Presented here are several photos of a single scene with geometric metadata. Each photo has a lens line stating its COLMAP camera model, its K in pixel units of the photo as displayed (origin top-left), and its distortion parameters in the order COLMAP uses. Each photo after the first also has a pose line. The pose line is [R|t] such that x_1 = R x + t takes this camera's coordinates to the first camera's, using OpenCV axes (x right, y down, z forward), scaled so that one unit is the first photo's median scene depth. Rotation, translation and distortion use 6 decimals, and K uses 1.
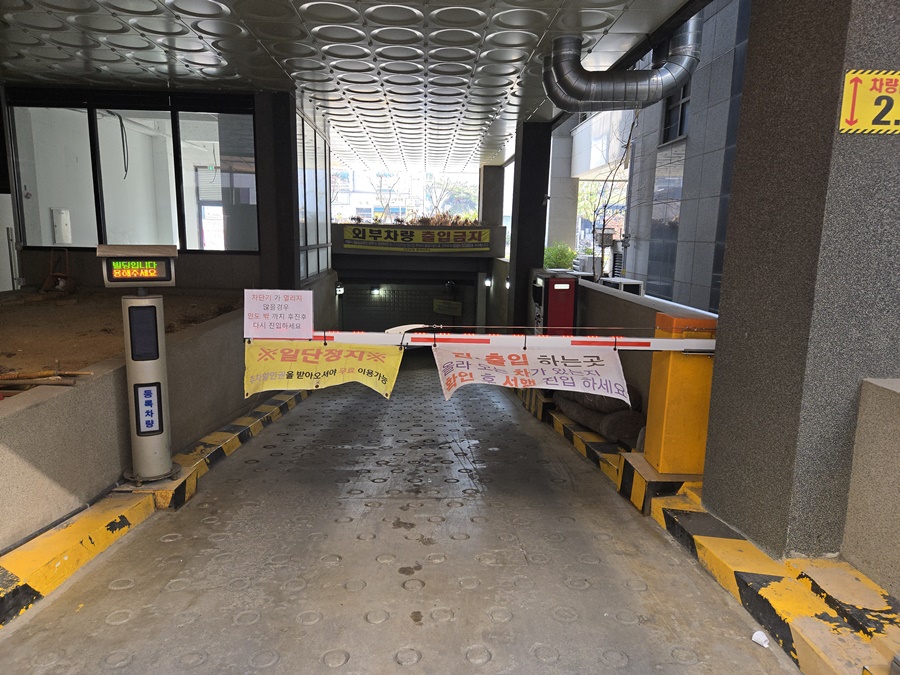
lens RADIAL K [[602.8, 0, 438.8], [0, 602.8, 326.2], [0, 0, 1]] dist [0.055473, -0.001720]
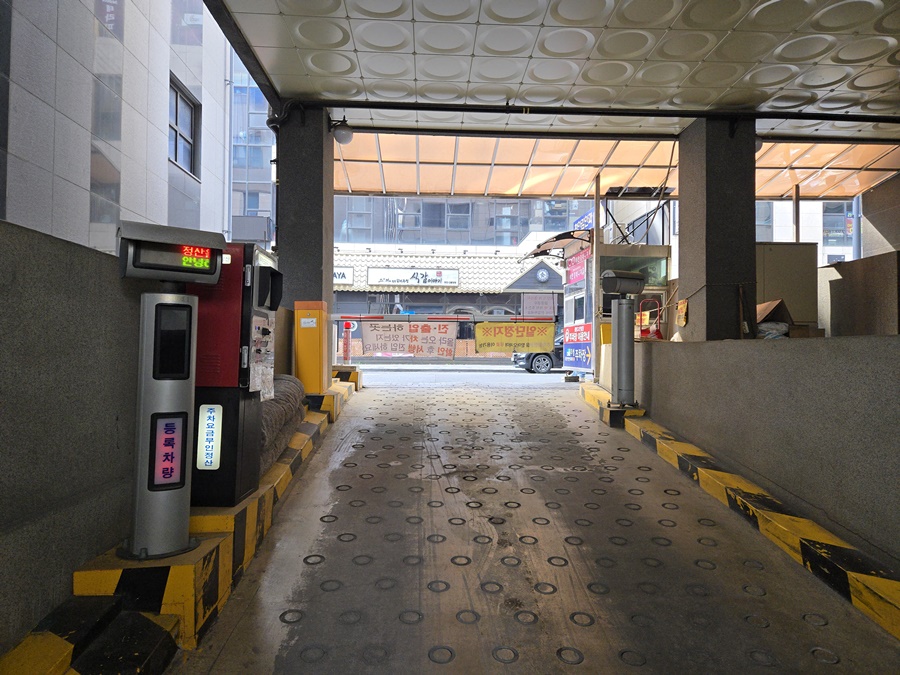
lens RADIAL K [[602.4, 0, 456.9], [0, 602.4, 332.1], [0, 0, 1]] dist [0.057956, -0.037500]
pose [[-0.999264, -0.026356, -0.027879, 0.034629], [-0.029441, 0.992724, 0.116758, -0.115469], [0.024599, 0.117492, -0.992769, 2.170950]]
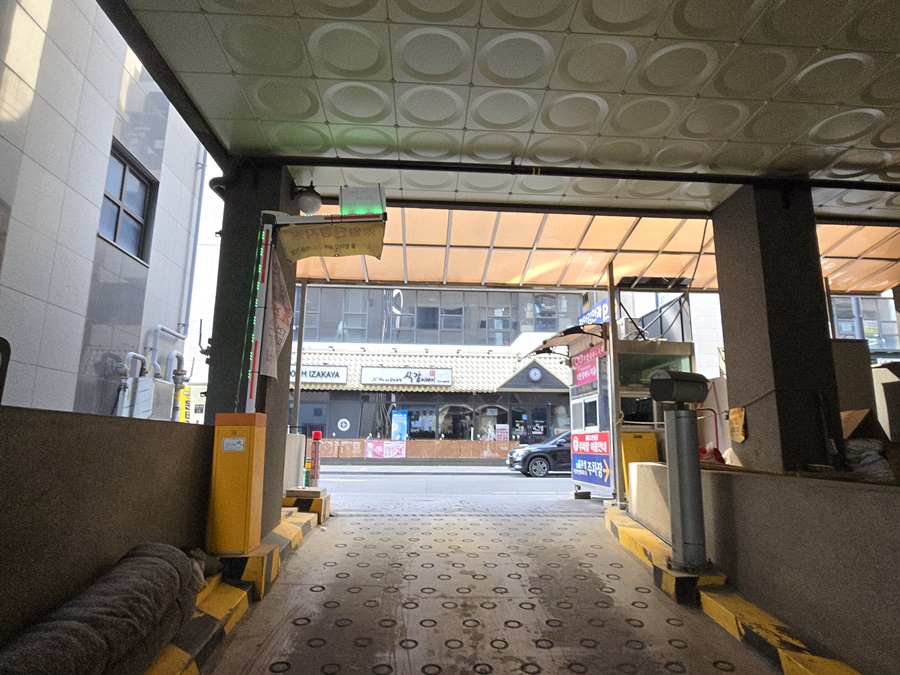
lens RADIAL K [[552.0, 0, 462.3], [0, 552.0, 339.2], [0, 0, 1]] dist [0.001002, 0.000086]
pose [[-0.998459, -0.033226, -0.044452, 0.020192], [-0.031420, 0.998676, -0.040729, -0.107802], [0.045746, -0.039269, -0.998181, 1.691944]]
